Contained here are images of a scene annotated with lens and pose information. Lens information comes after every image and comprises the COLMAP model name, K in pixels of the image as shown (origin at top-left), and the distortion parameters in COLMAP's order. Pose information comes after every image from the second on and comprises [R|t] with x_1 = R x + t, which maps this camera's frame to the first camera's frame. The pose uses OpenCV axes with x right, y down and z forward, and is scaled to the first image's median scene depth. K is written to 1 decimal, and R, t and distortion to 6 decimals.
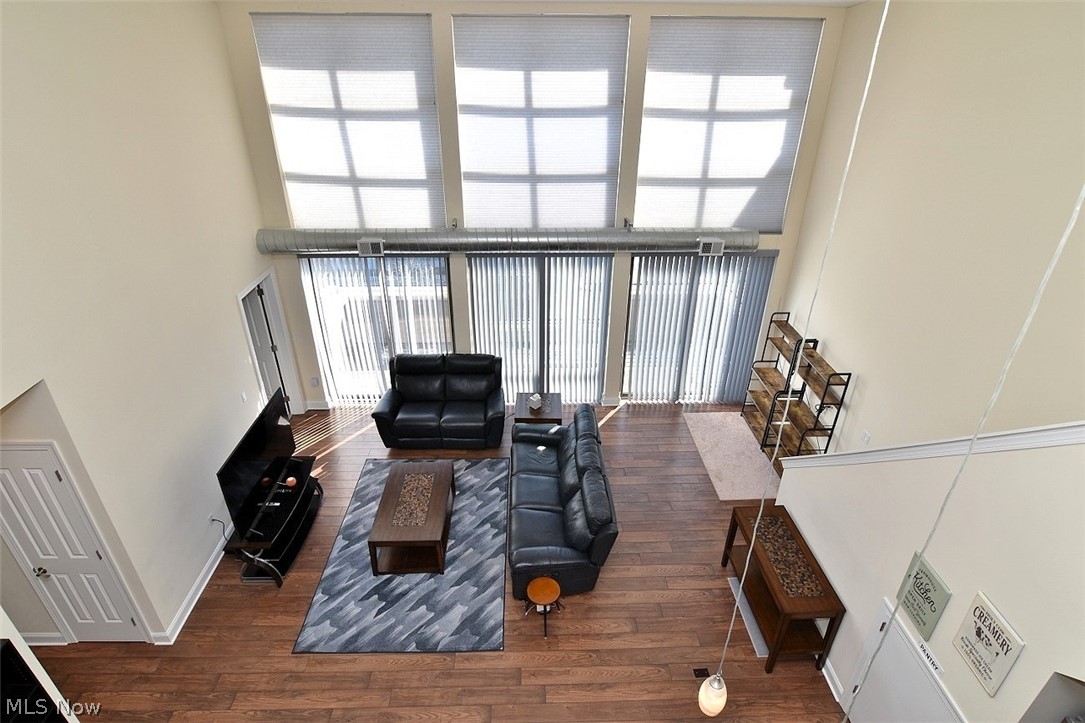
lens RADIAL K [[576.7, 0, 538.6], [0, 576.7, 364.3], [0, 0, 1]] dist [0.003177, -0.015090]
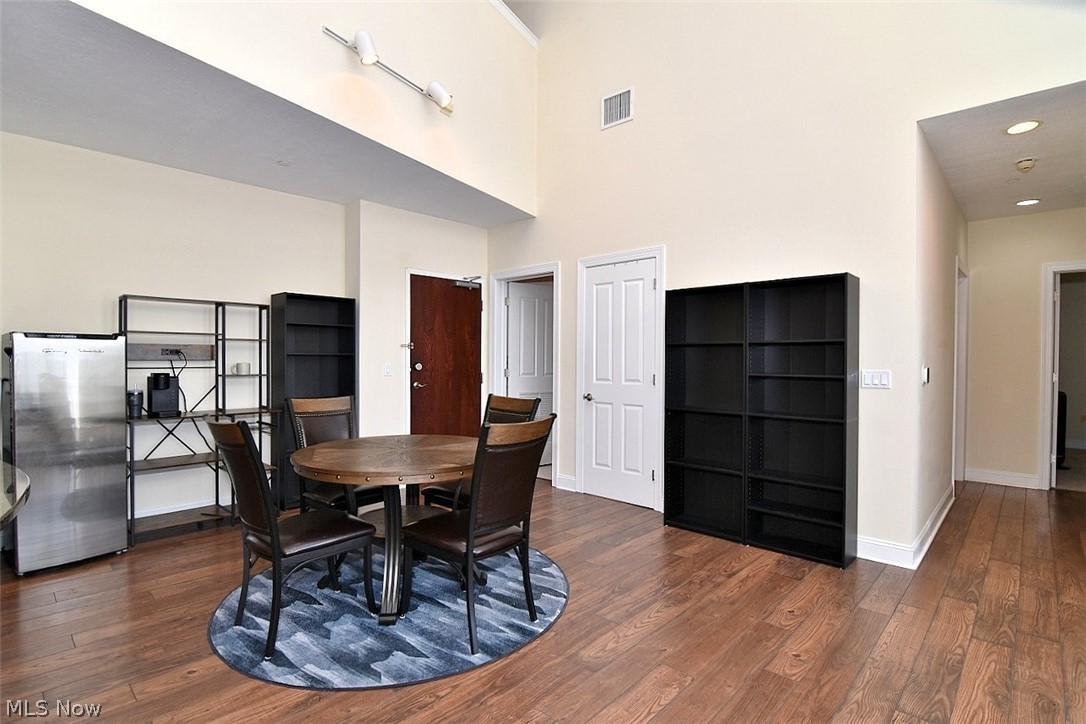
lens RADIAL K [[525.7, 0, 547.6], [0, 525.7, 366.2], [0, 0, 1]] dist [-0.000649, -0.012391]
pose [[-0.705002, 0.005042, -0.709187, 0.088362], [-0.348319, 0.868597, 0.352439, 0.242231], [0.617775, 0.495494, -0.610606, 0.669882]]
